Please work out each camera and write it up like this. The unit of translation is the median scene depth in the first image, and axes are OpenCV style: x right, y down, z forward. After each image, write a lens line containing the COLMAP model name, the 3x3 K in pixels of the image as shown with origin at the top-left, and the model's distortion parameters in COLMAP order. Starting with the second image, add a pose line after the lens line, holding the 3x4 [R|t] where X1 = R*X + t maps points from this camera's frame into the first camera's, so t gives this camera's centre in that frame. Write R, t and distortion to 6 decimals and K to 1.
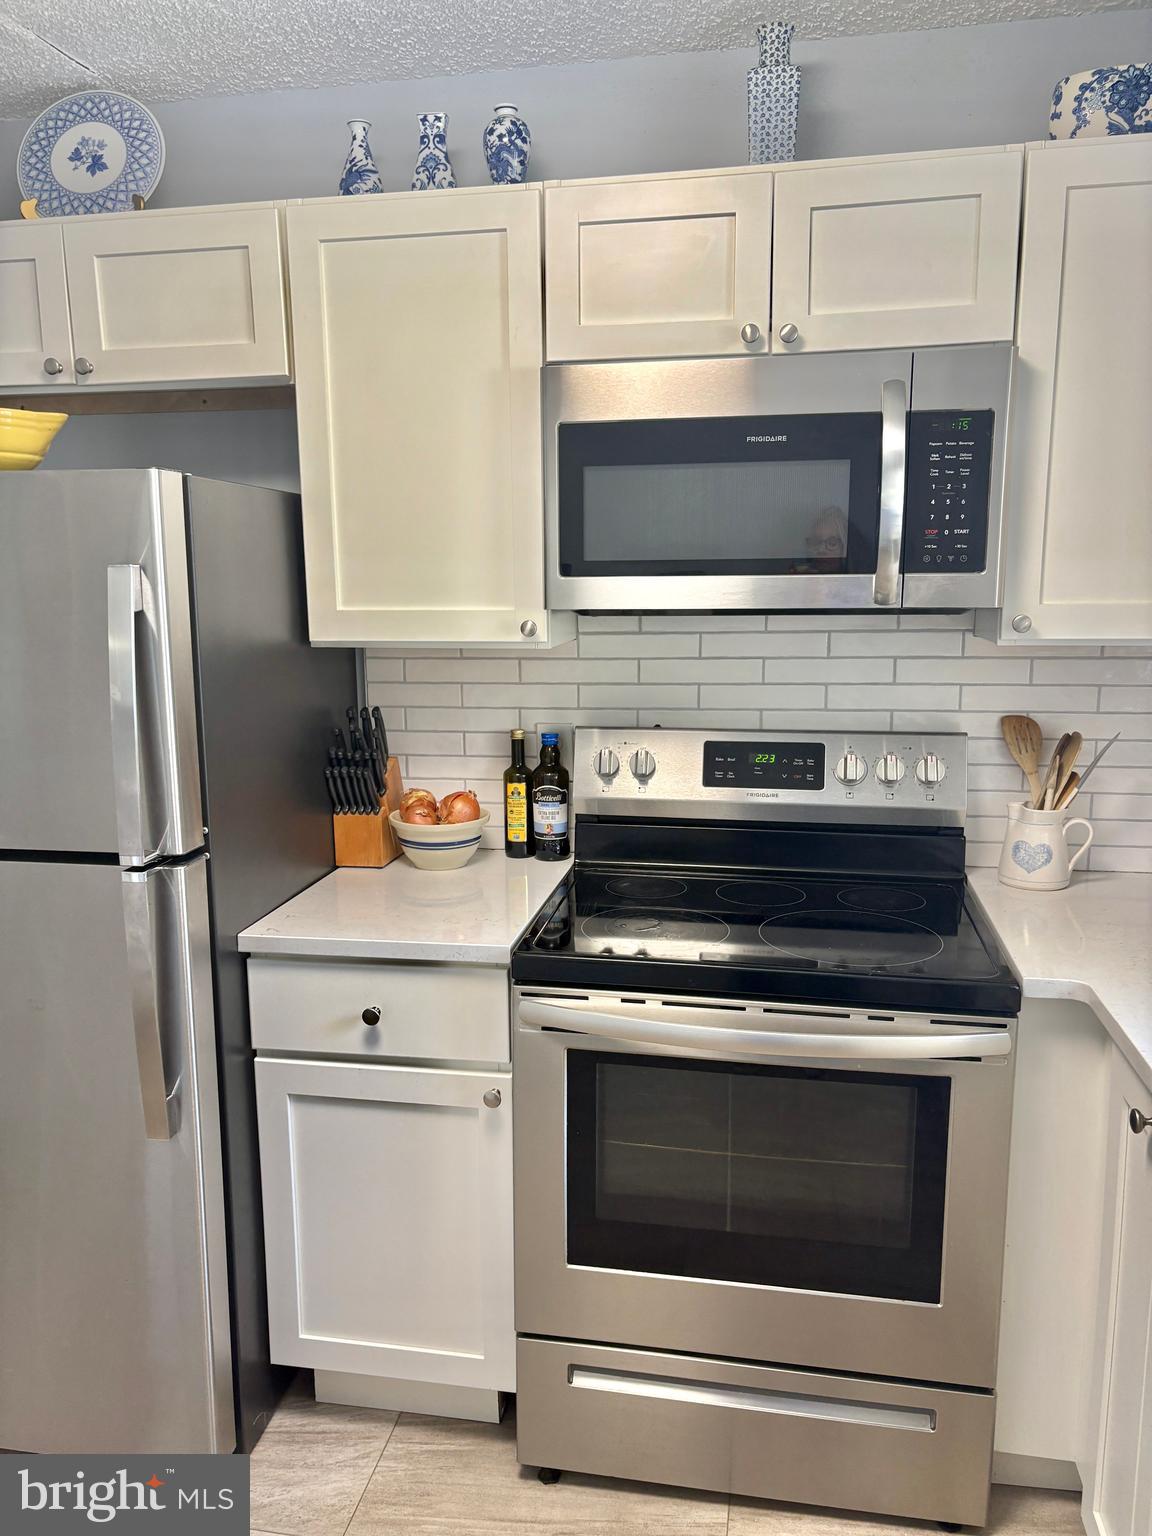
lens RADIAL K [[1164.4, 0, 591.5], [0, 1164.4, 775.1], [0, 0, 1]] dist [0.073313, -0.072361]
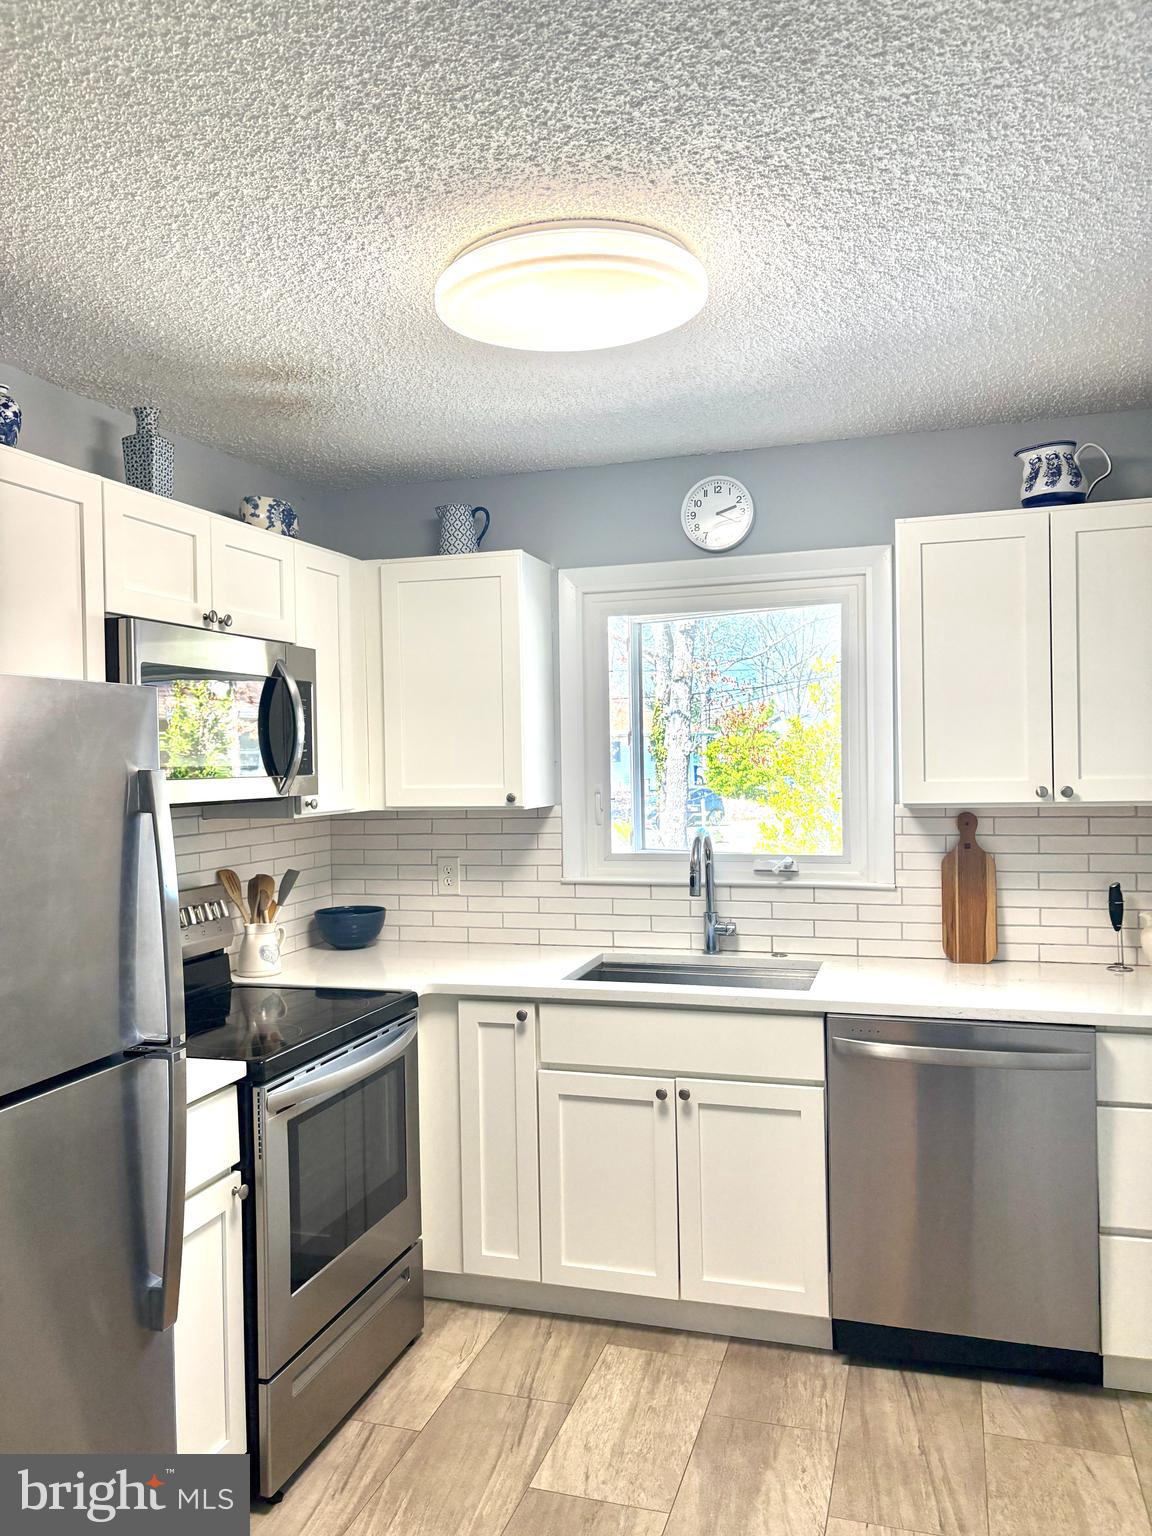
lens RADIAL K [[1154.8, 0, 576.0], [0, 1154.8, 768.0], [0, 0, 1]] dist [0.054016, -0.052148]
pose [[0.131898, -0.002096, 0.991261, -1.241172], [0.194896, 0.980534, -0.023860, -0.064304], [-0.971915, 0.196340, 0.129739, 0.403806]]
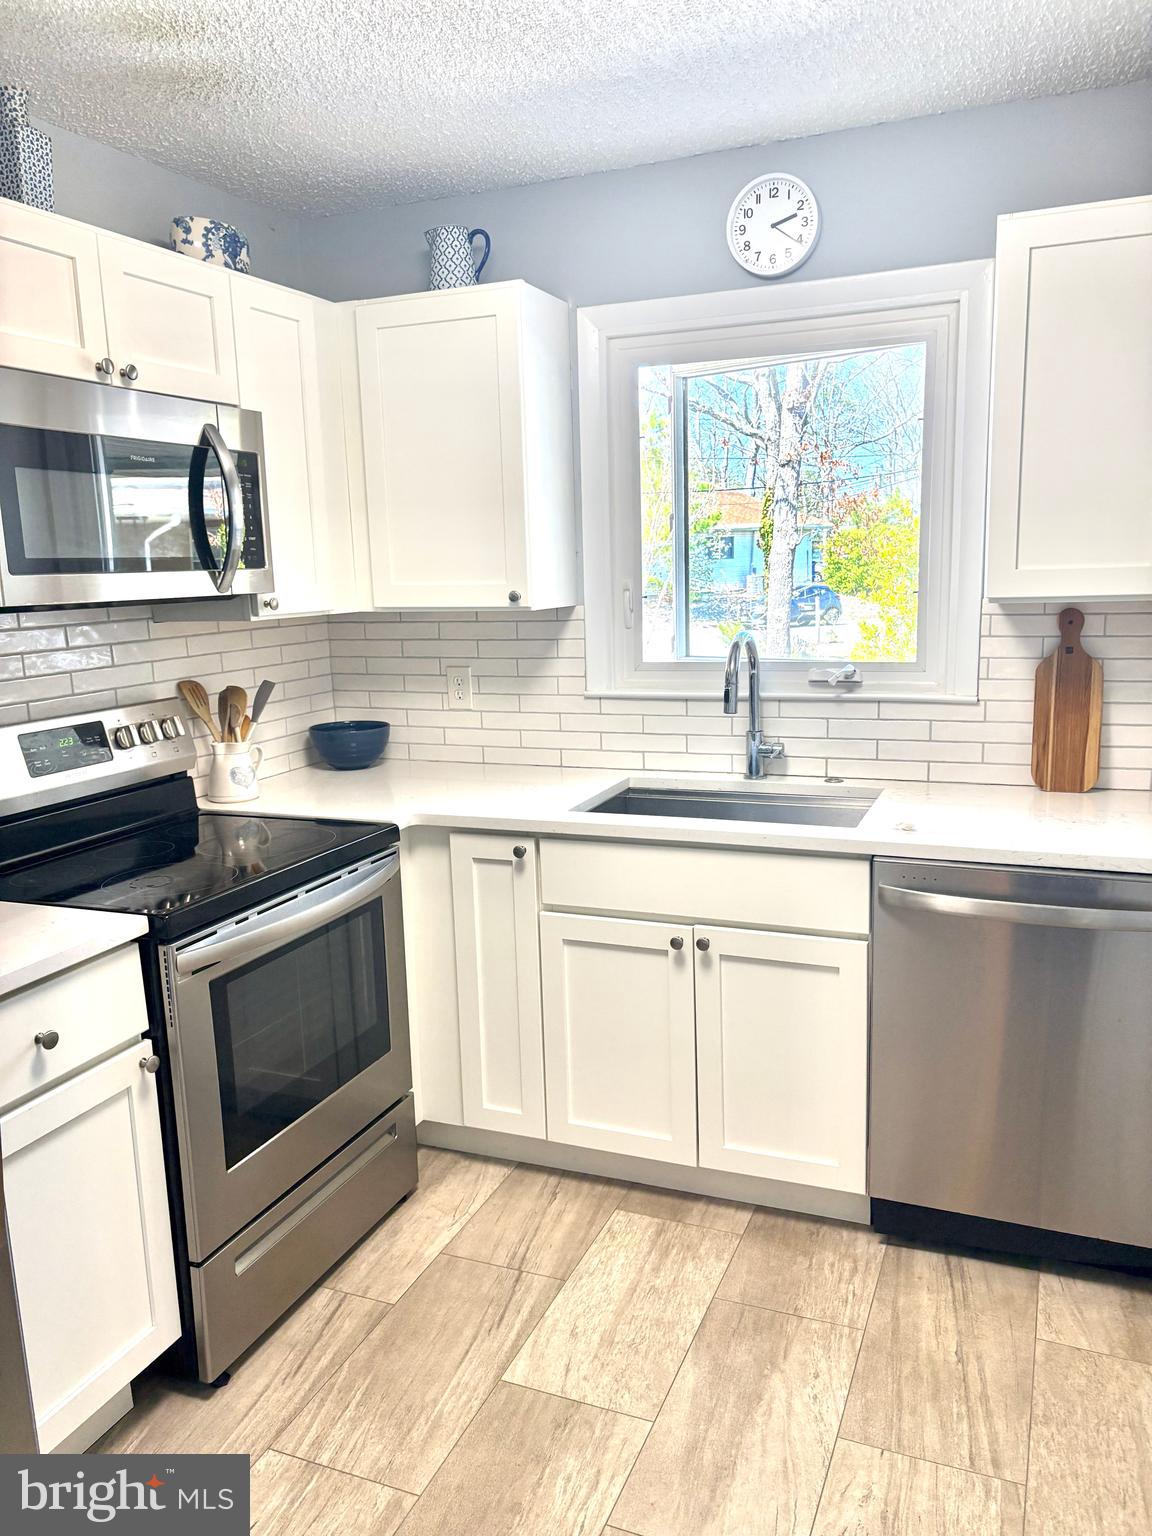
lens RADIAL K [[1164.4, 0, 591.5], [0, 1164.4, 775.1], [0, 0, 1]] dist [0.073313, -0.072361]
pose [[0.212151, -0.175827, 0.961289, -0.967161], [0.201978, 0.970330, 0.132906, -0.037290], [-0.956136, 0.165963, 0.241370, 0.318938]]
